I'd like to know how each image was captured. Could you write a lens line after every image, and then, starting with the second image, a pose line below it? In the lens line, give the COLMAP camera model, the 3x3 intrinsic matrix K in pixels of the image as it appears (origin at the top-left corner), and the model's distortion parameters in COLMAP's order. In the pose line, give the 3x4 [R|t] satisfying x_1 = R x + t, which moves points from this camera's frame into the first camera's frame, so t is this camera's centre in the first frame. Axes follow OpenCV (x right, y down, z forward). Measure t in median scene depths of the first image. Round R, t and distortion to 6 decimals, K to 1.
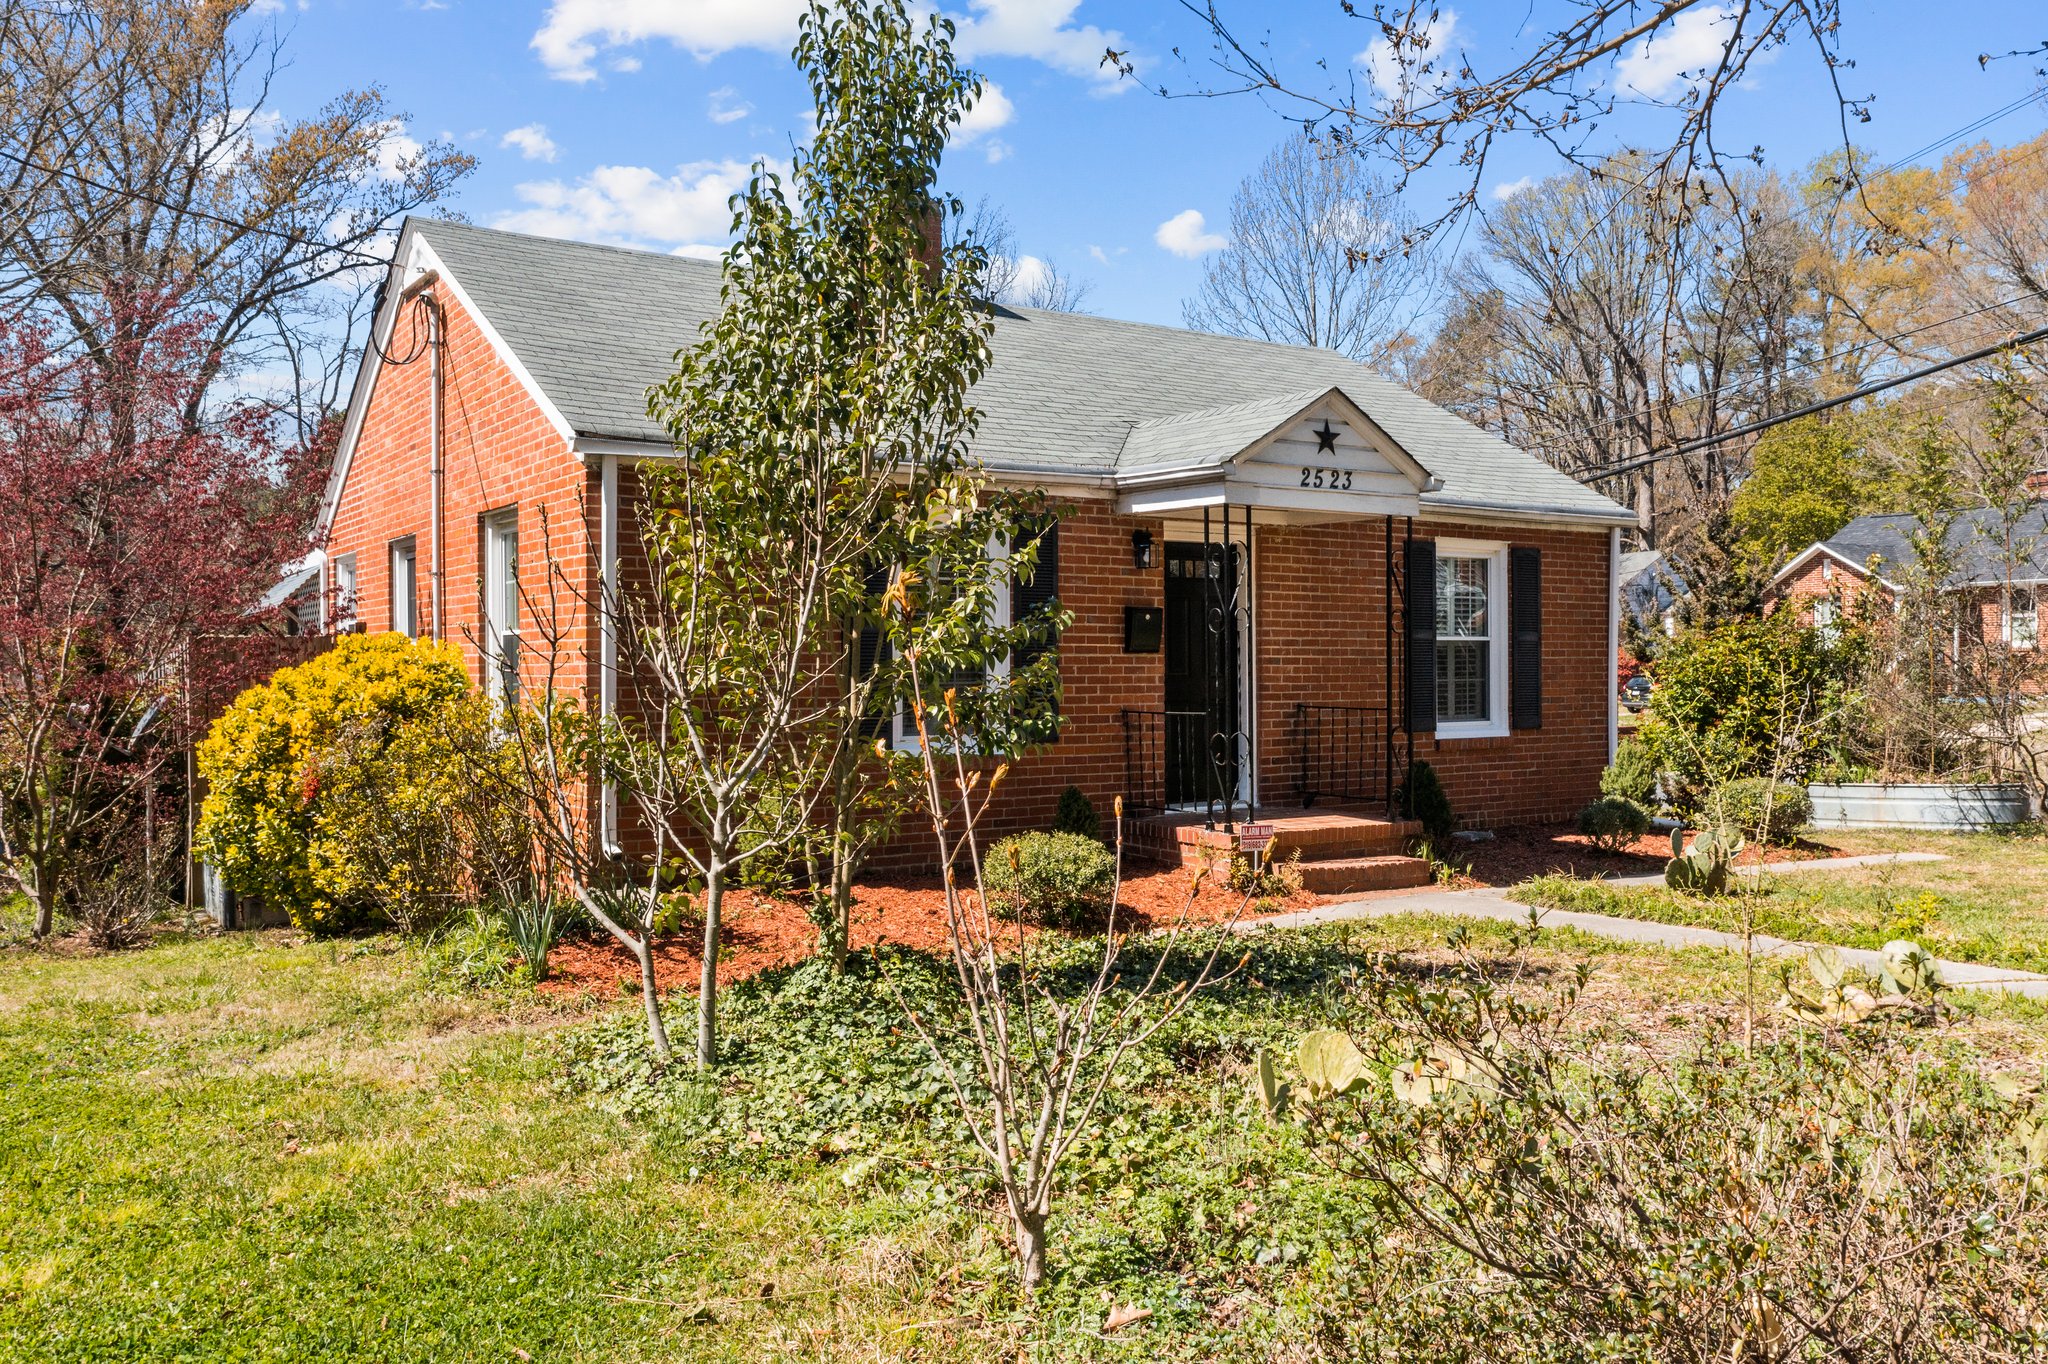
lens RADIAL K [[1636.3, 0, 1024.0], [0, 1636.3, 682.0], [0, 0, 1]] dist [-0.001724, -0.002346]
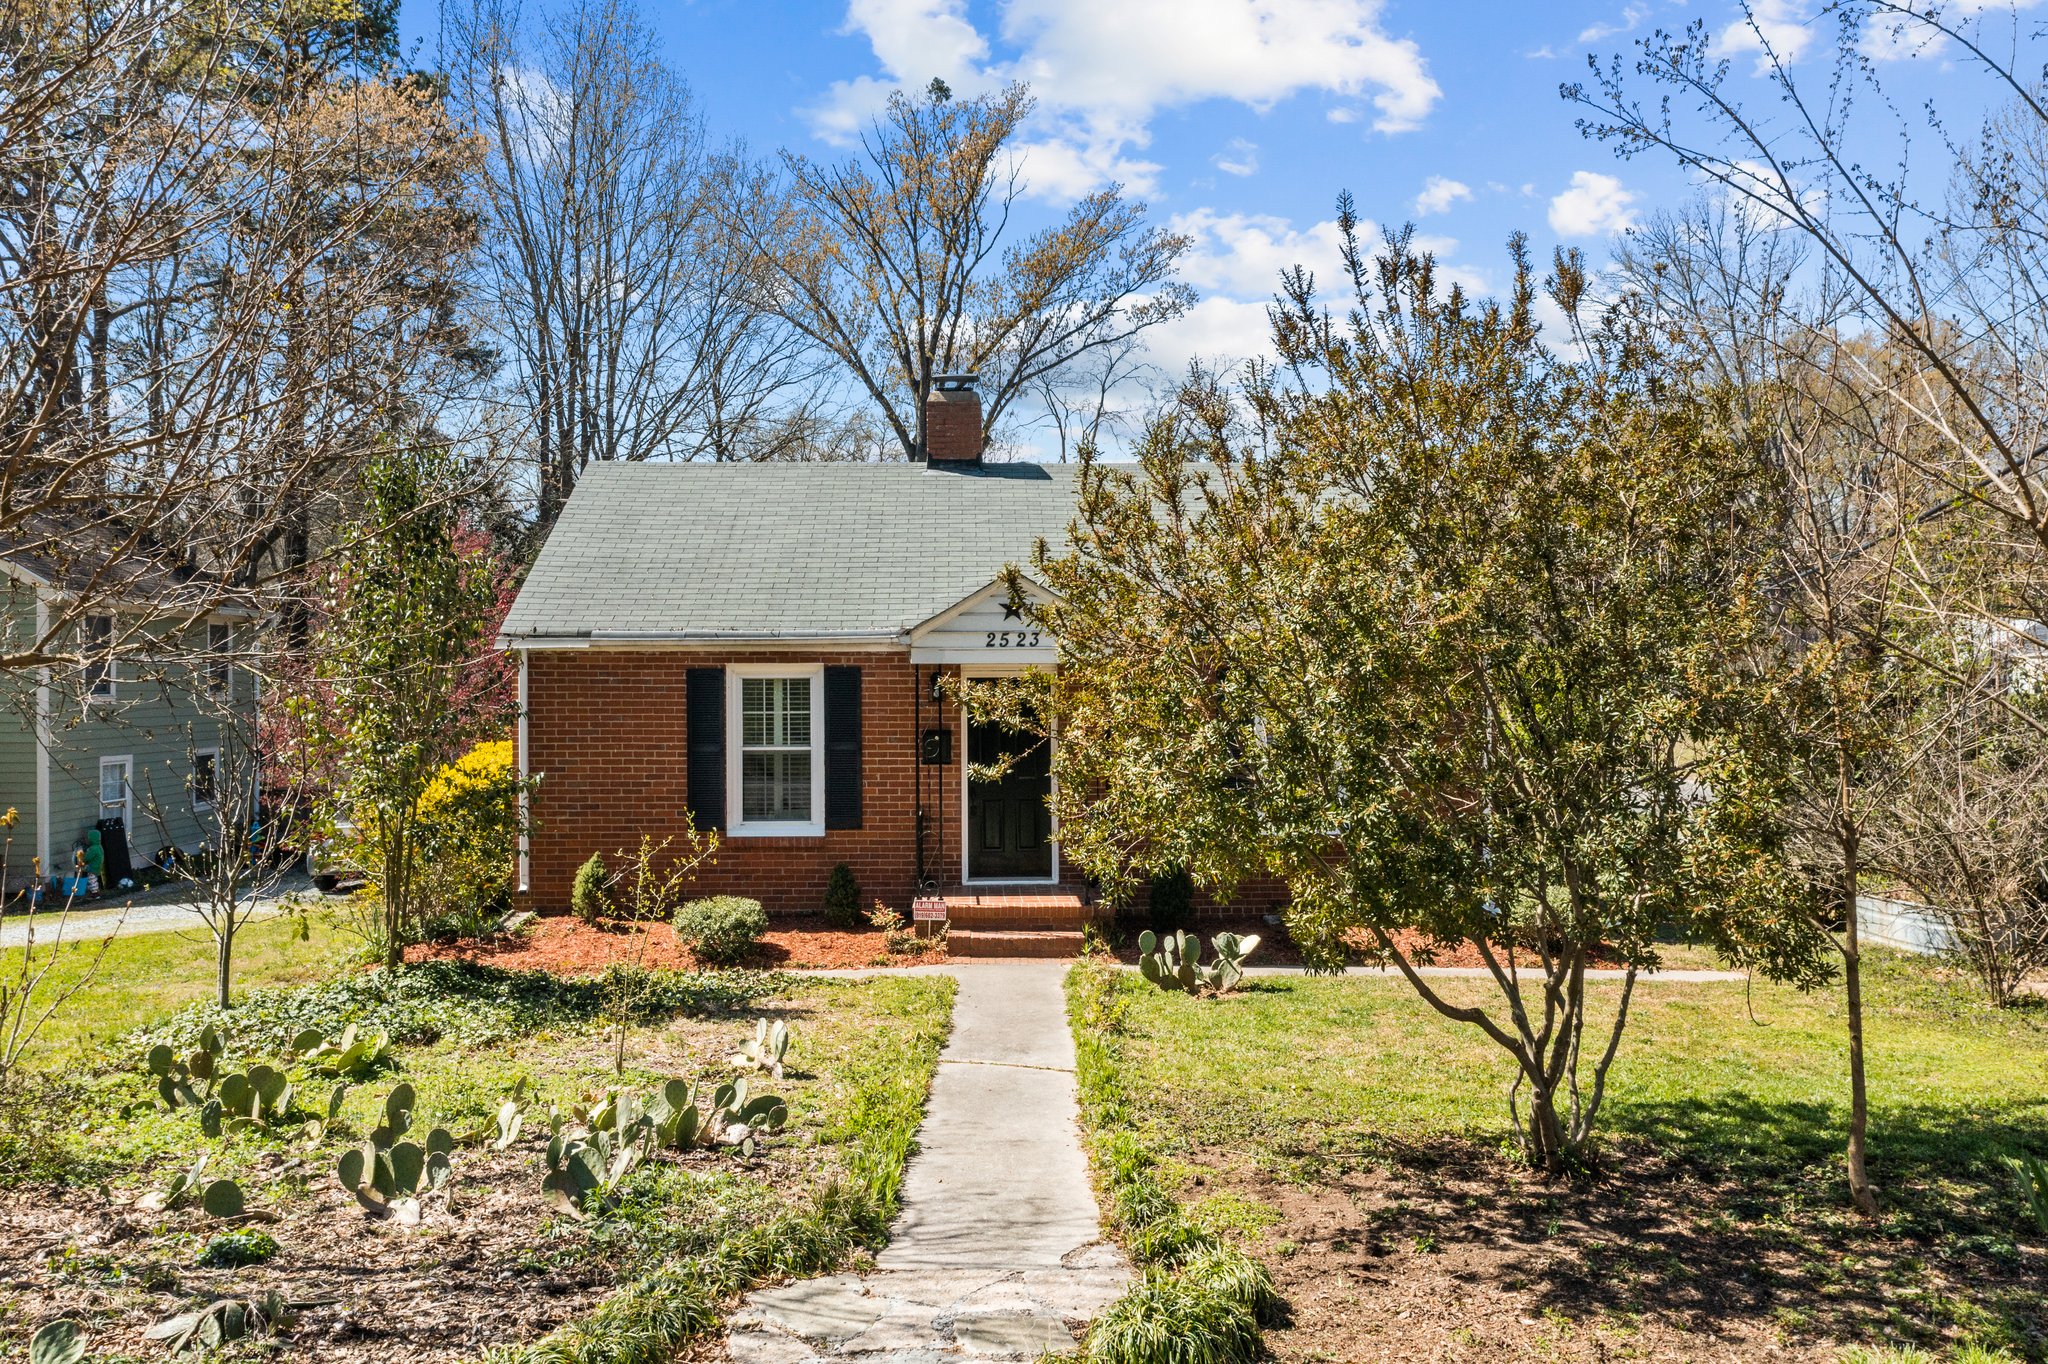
lens RADIAL K [[1640.5, 0, 1024.0], [0, 1640.5, 682.0], [0, 0, 1]] dist [-0.004564, -0.000821]
pose [[0.846583, 0.006439, -0.532218, 0.845963], [-0.004063, 0.999976, 0.005635, -0.092640], [0.532241, -0.002608, 0.846589, -0.100027]]
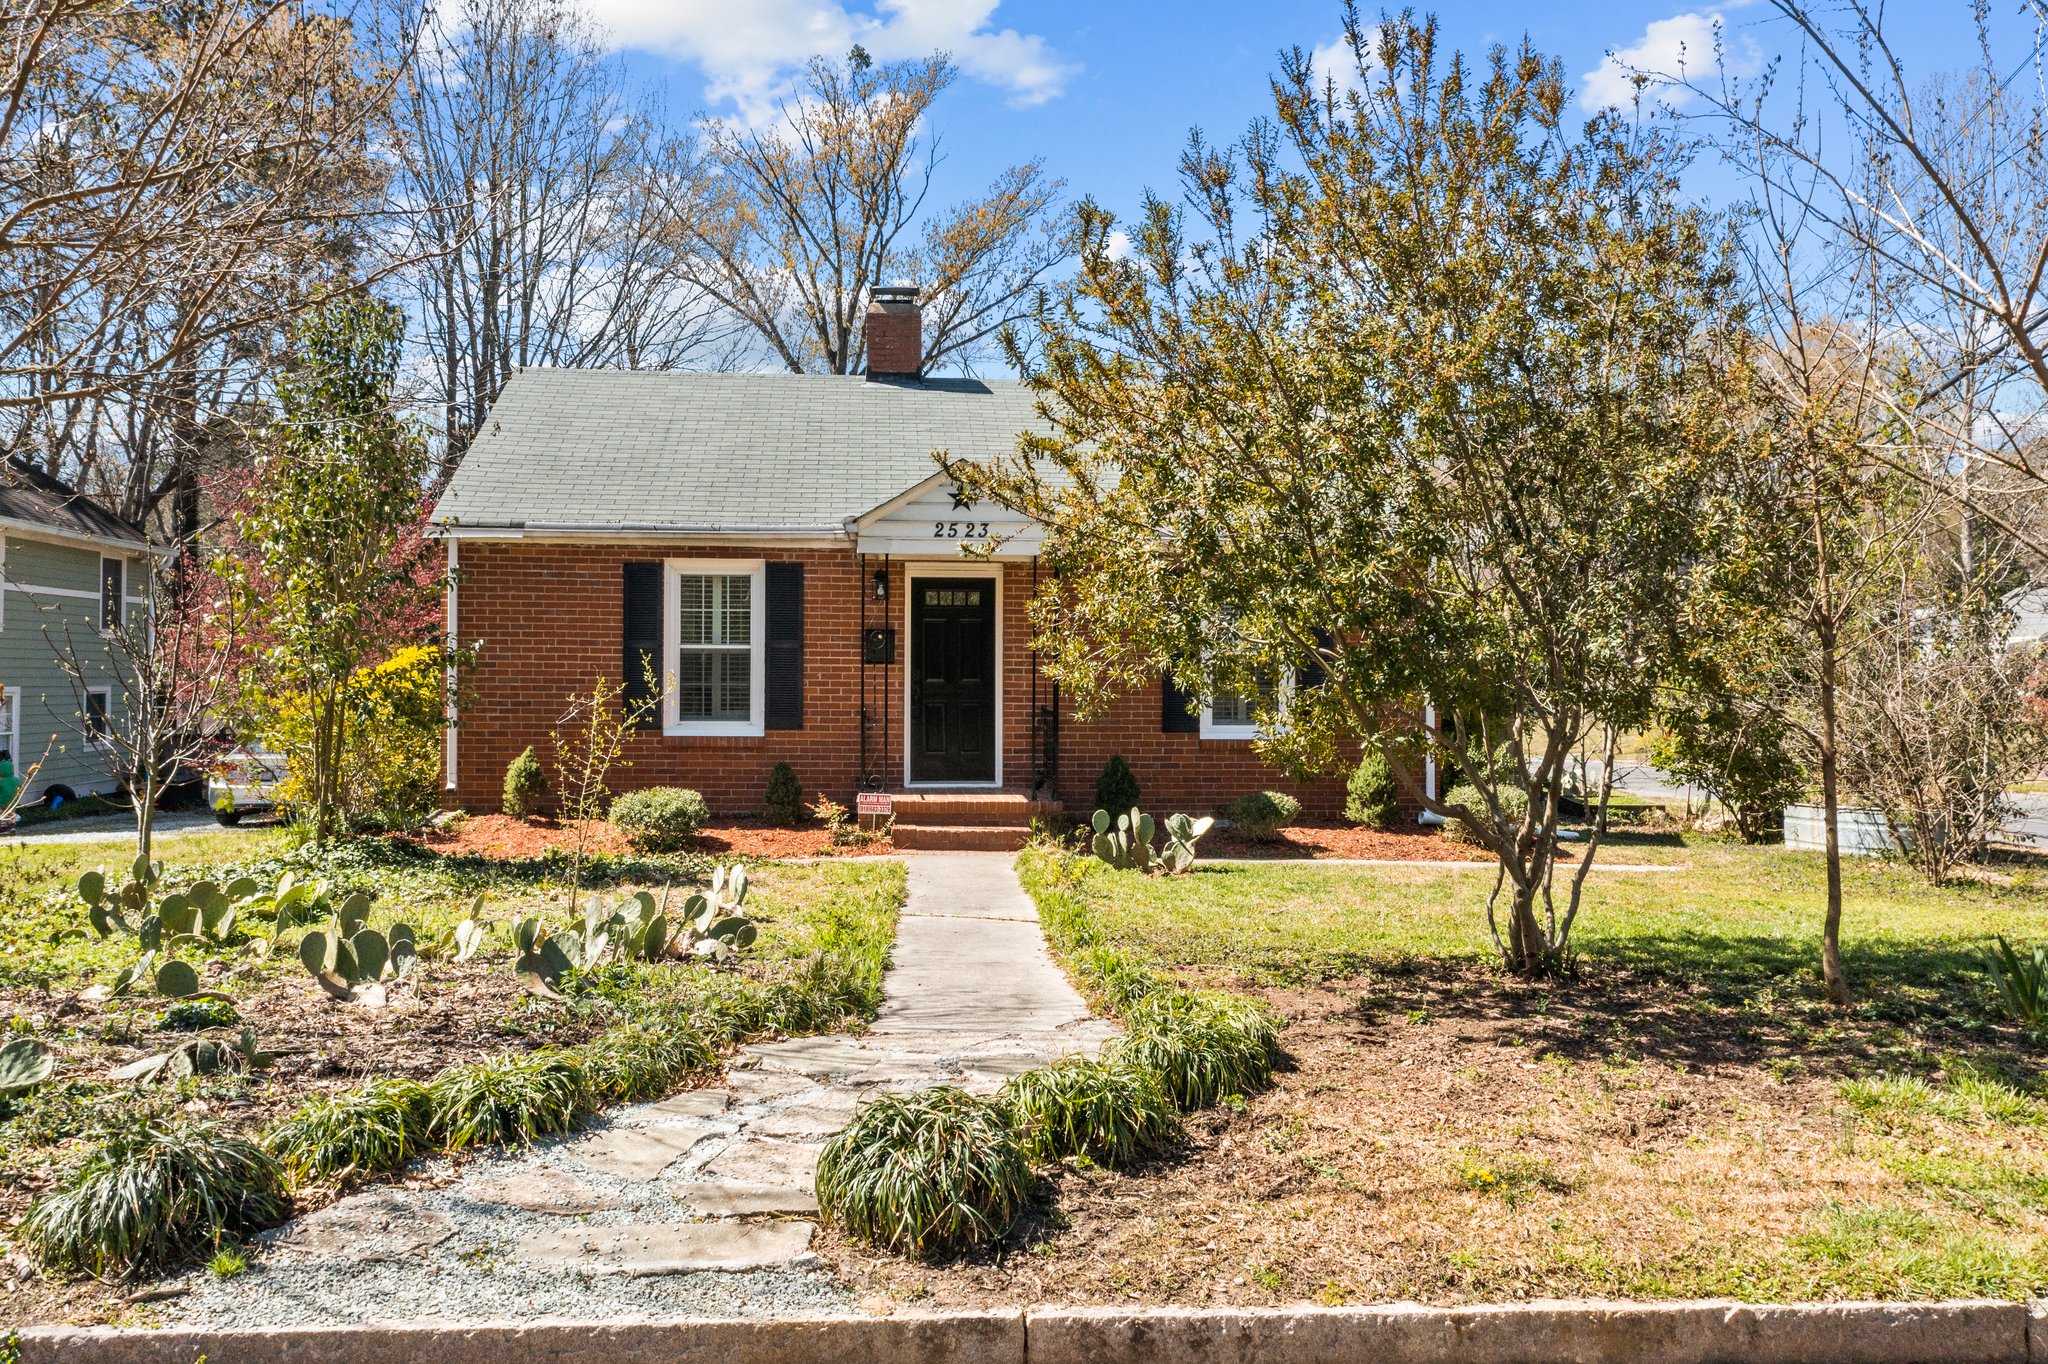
lens RADIAL K [[1659.5, 0, 1024.0], [0, 1659.5, 682.0], [0, 0, 1]] dist [-0.008853, 0.007324]
pose [[0.875107, 0.014481, -0.483713, 0.818573], [-0.014142, 0.999891, 0.004349, -0.010531], [0.483723, 0.003035, 0.875216, -0.113335]]
